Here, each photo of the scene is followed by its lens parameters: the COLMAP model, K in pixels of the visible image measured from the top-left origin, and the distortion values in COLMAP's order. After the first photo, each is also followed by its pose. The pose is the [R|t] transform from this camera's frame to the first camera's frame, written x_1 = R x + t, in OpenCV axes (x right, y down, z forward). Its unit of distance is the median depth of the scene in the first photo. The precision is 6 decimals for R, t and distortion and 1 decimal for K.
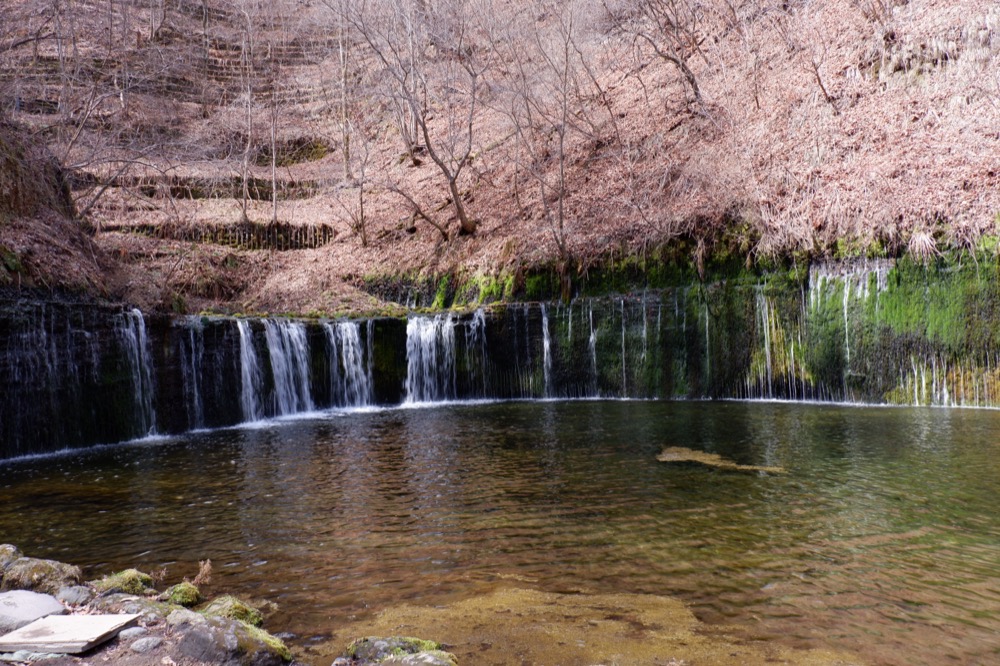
lens RADIAL K [[780.3, 0, 500.0], [0, 780.3, 333.0], [0, 0, 1]] dist [-0.087664, 0.097484]
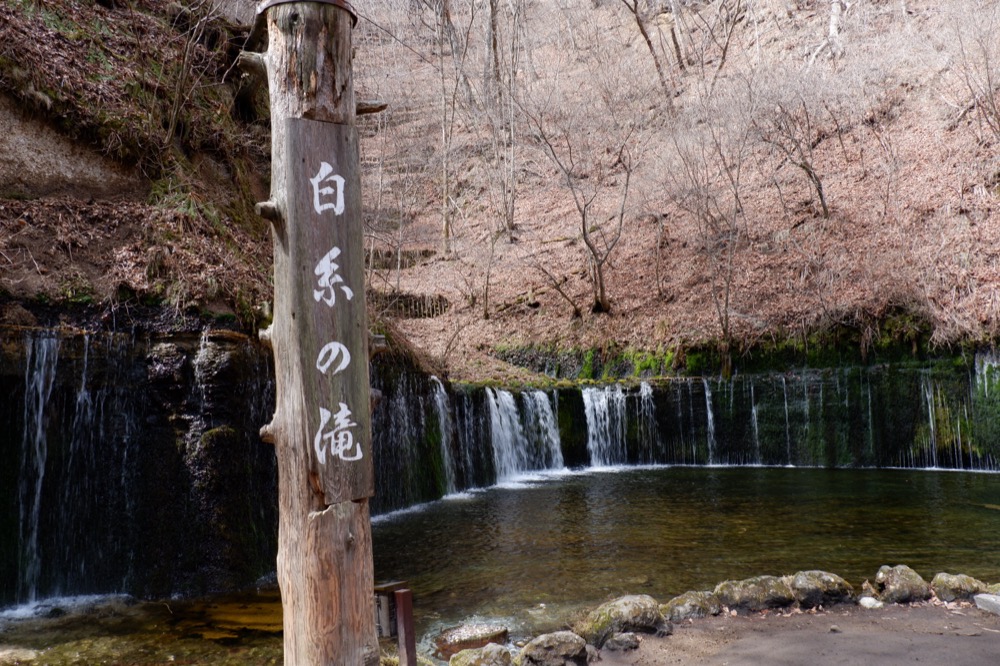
lens RADIAL K [[797.3, 0, 500.0], [0, 797.3, 333.0], [0, 0, 1]] dist [-0.006395, -0.005300]
pose [[0.993284, 0.034377, 0.110479, -0.380764], [-0.024751, 0.995871, -0.087345, 0.004001], [-0.113025, 0.084024, 0.990033, -0.102147]]
